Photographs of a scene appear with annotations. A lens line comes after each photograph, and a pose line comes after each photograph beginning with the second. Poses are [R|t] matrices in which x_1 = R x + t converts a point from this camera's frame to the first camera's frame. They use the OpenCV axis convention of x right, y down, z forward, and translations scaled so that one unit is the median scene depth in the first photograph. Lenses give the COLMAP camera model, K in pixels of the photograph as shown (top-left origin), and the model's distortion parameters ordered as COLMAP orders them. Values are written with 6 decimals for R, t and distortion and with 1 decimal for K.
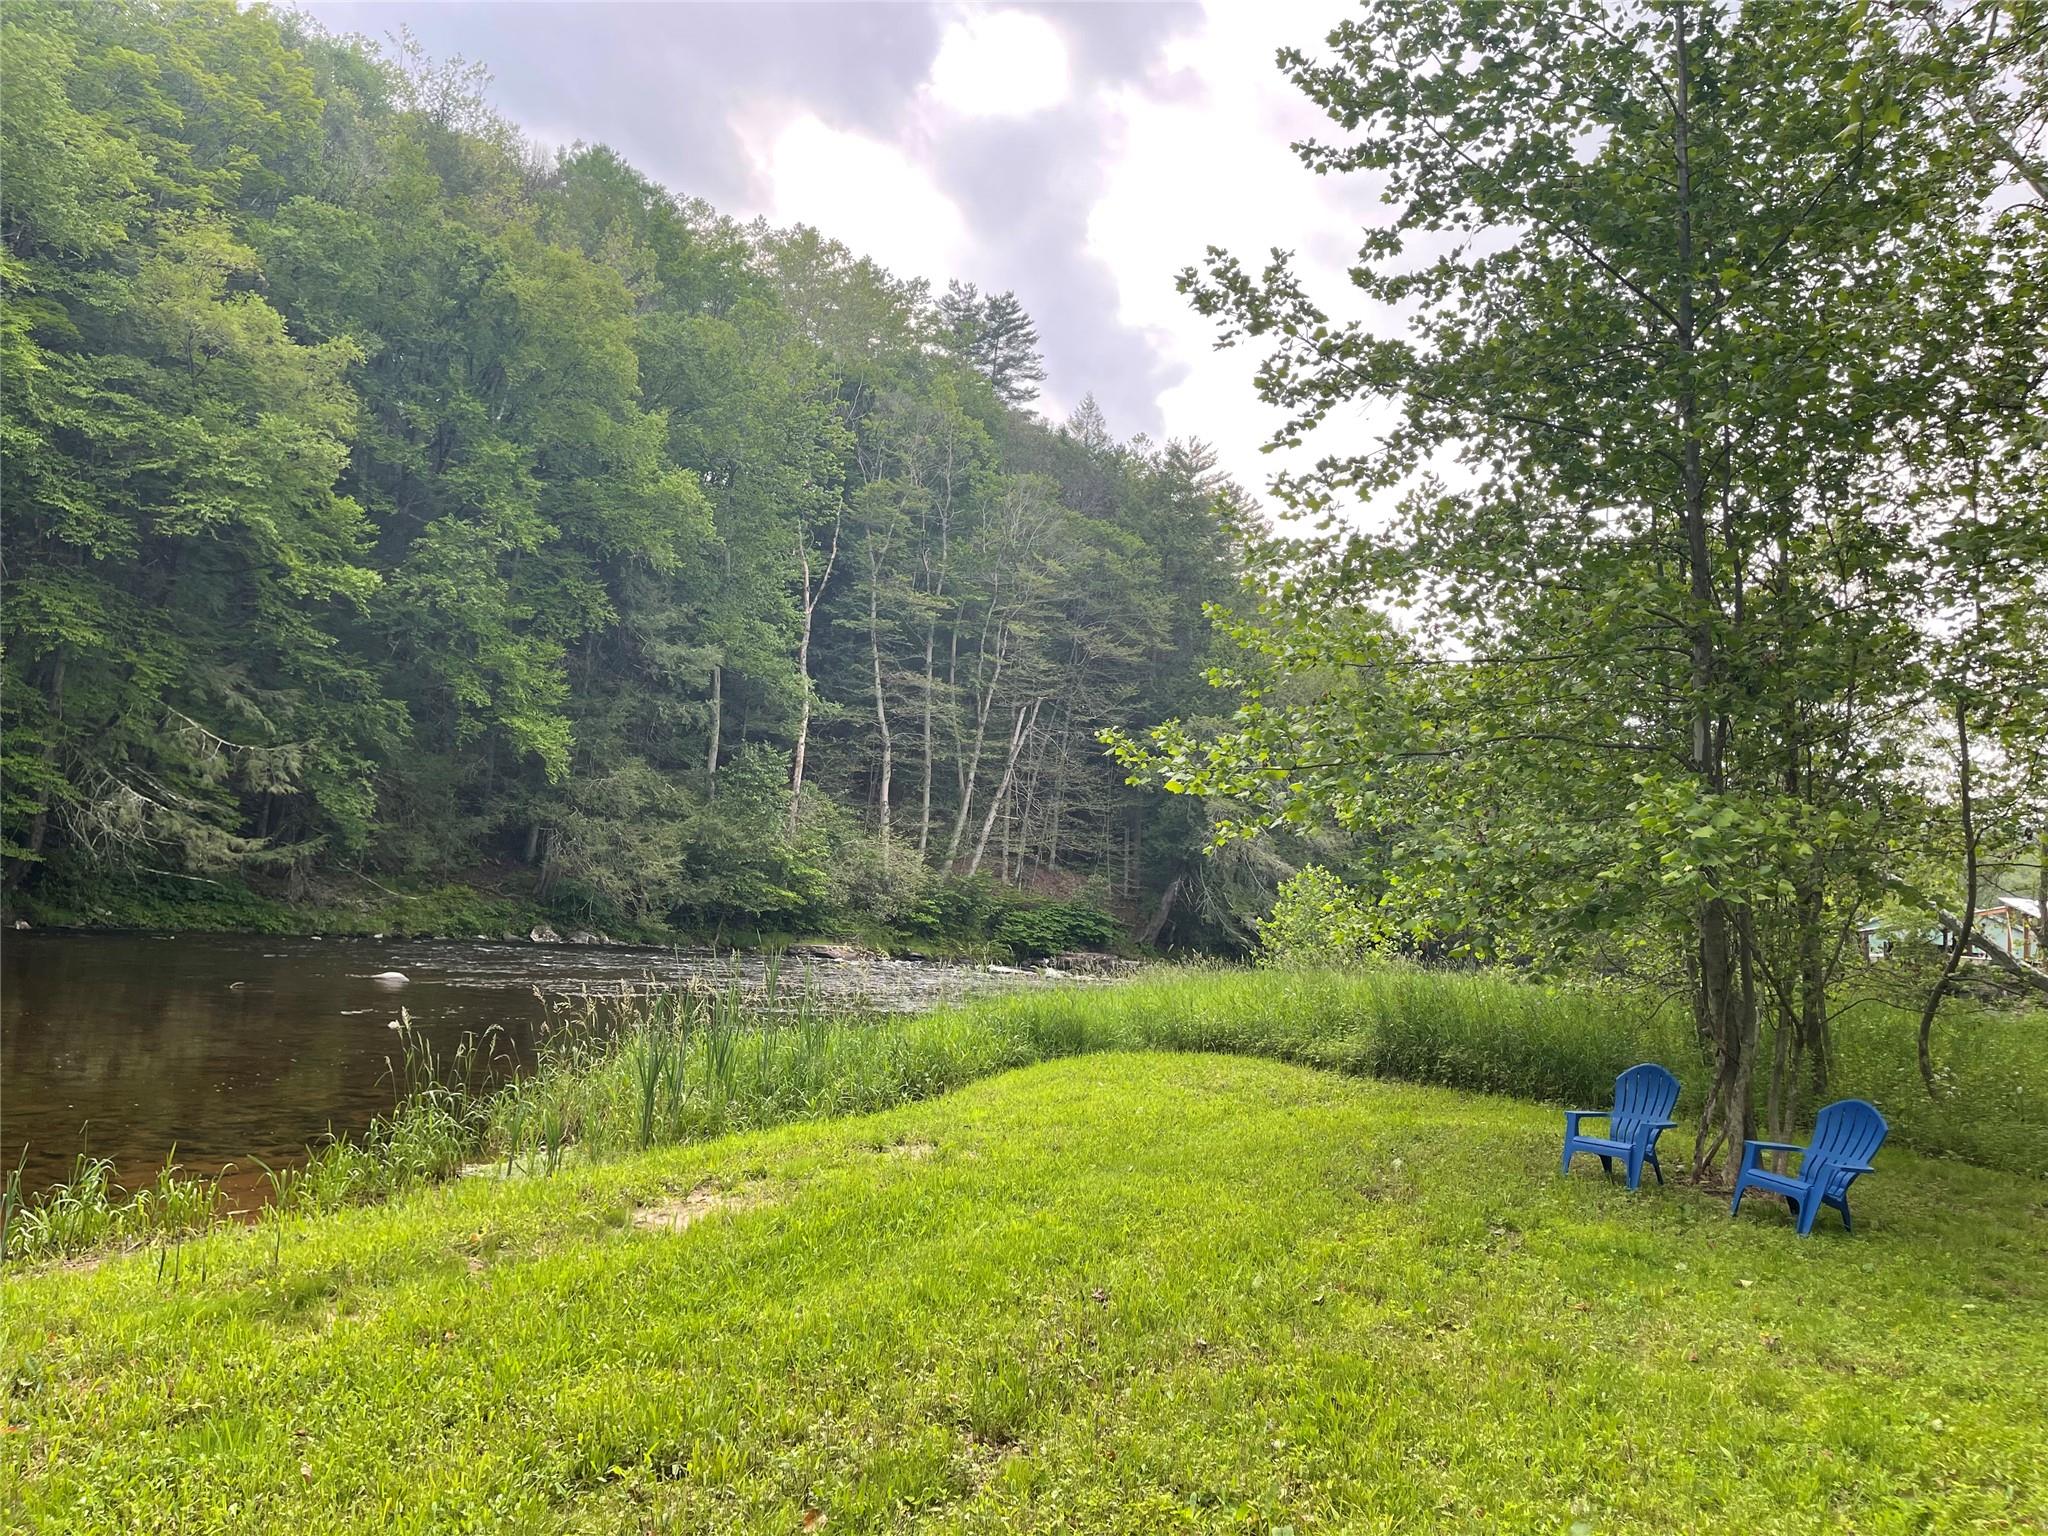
lens RADIAL K [[1504.7, 0, 1024.2], [0, 1504.7, 708.1], [0, 0, 1]] dist [0.001610, -0.004256]
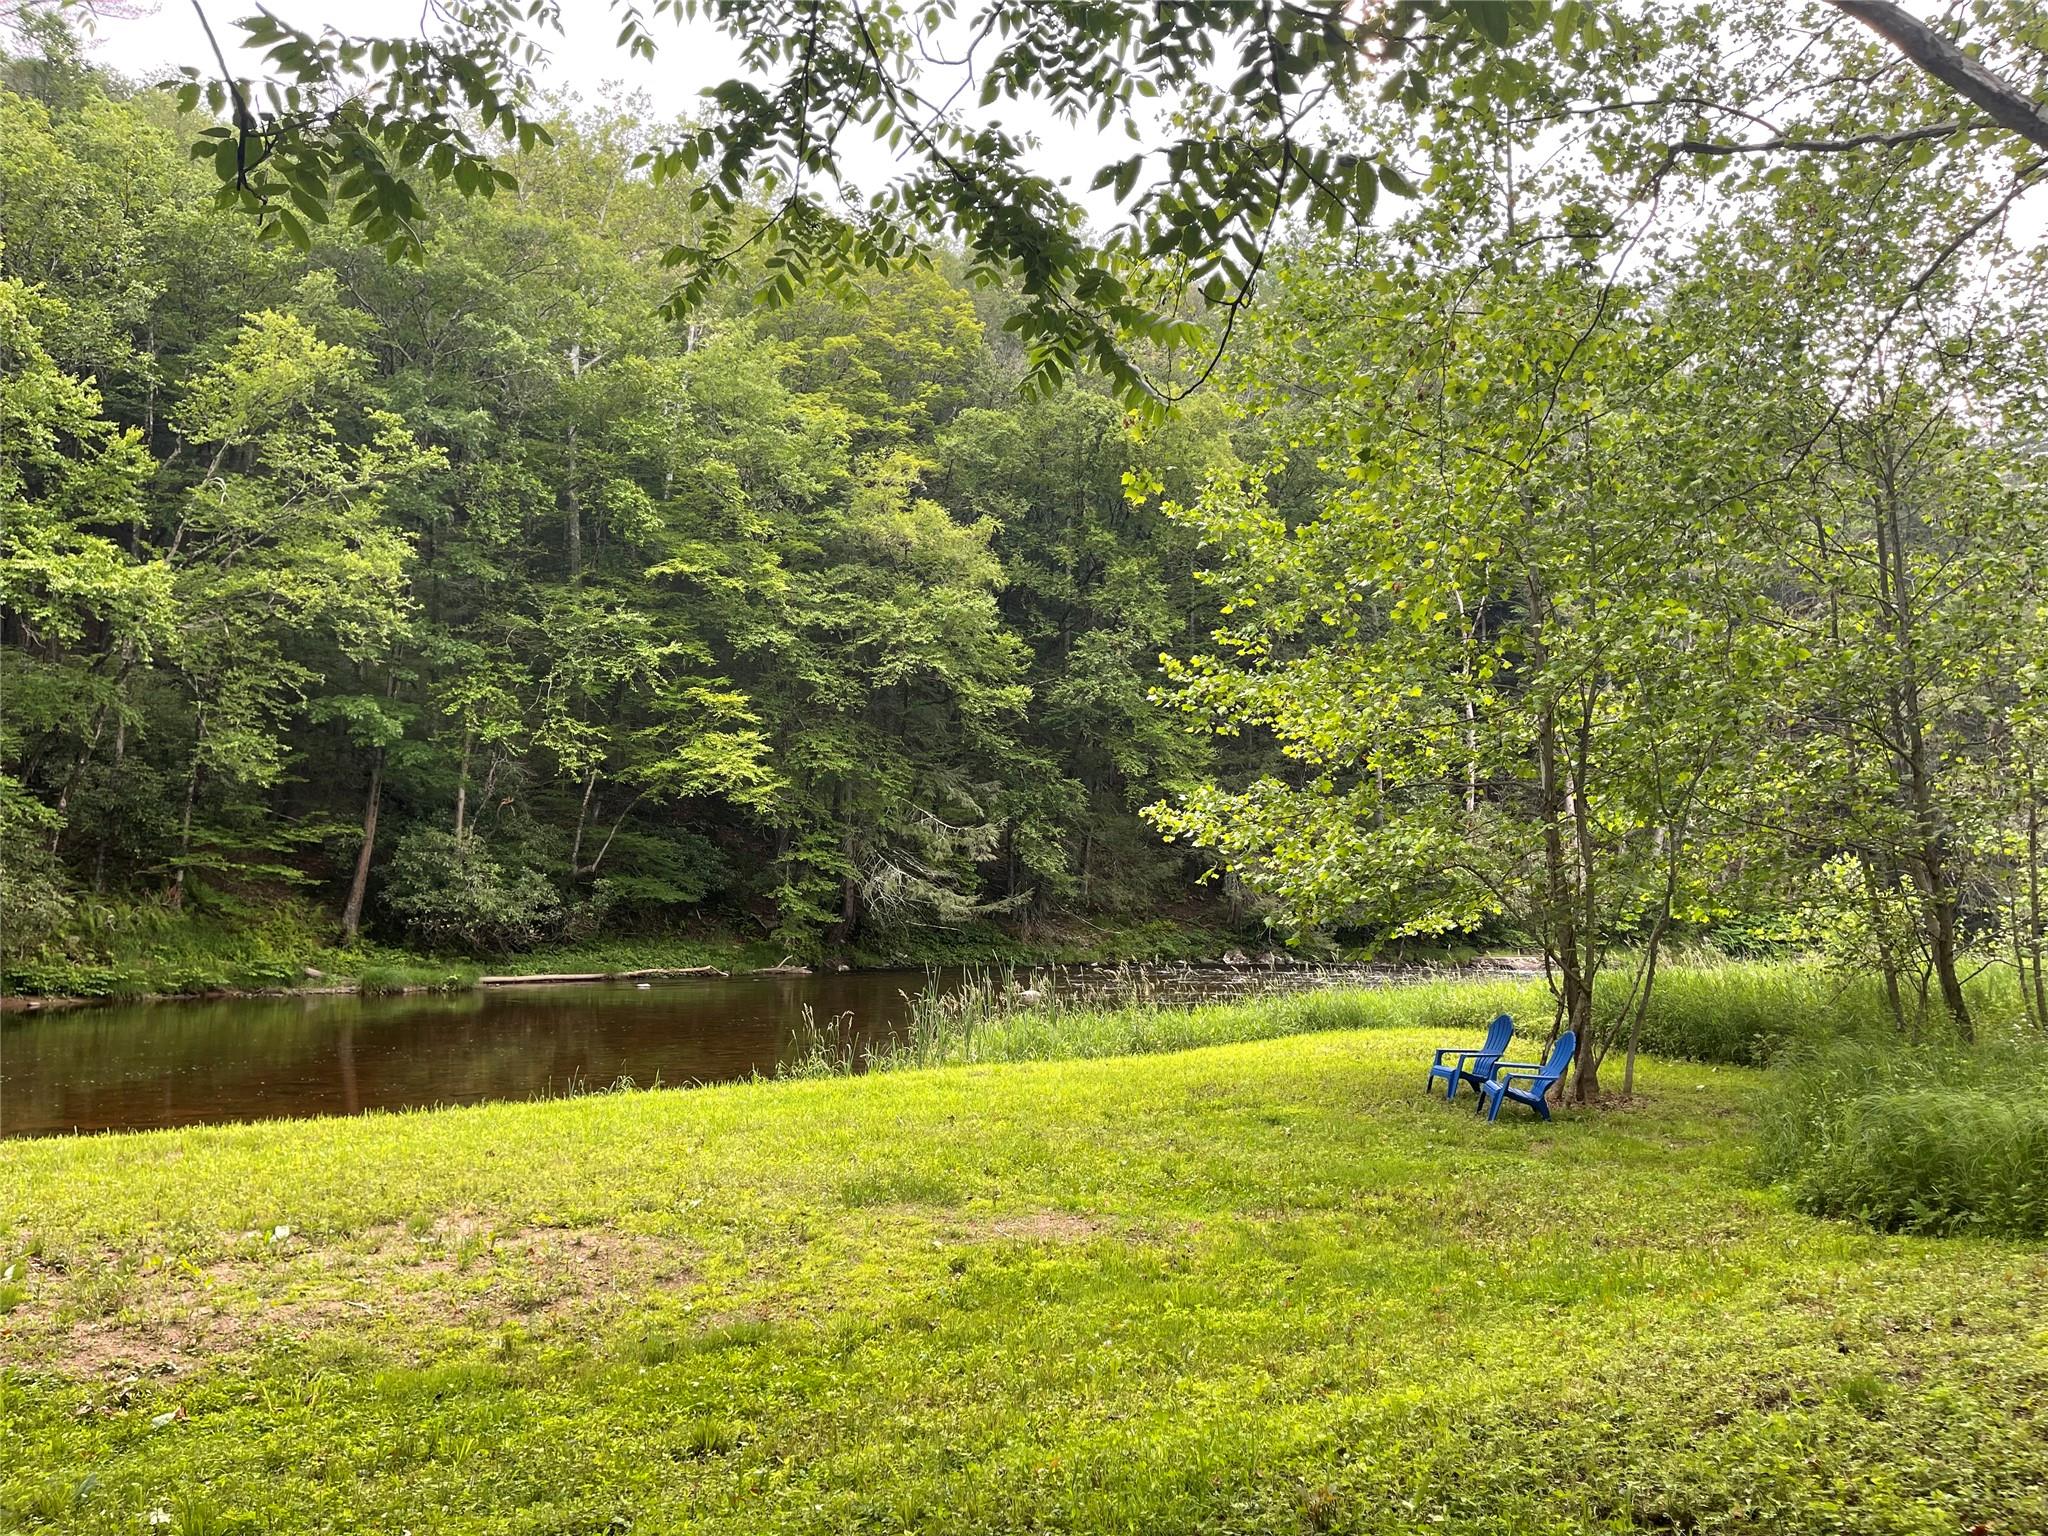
lens RADIAL K [[1504.7, 0, 1024.2], [0, 1504.7, 708.1], [0, 0, 1]] dist [0.001610, -0.004256]
pose [[0.846456, -0.128492, -0.516722, 0.241086], [0.121098, 0.991471, -0.048173, -0.009464], [0.518505, -0.021798, 0.854797, -0.123966]]
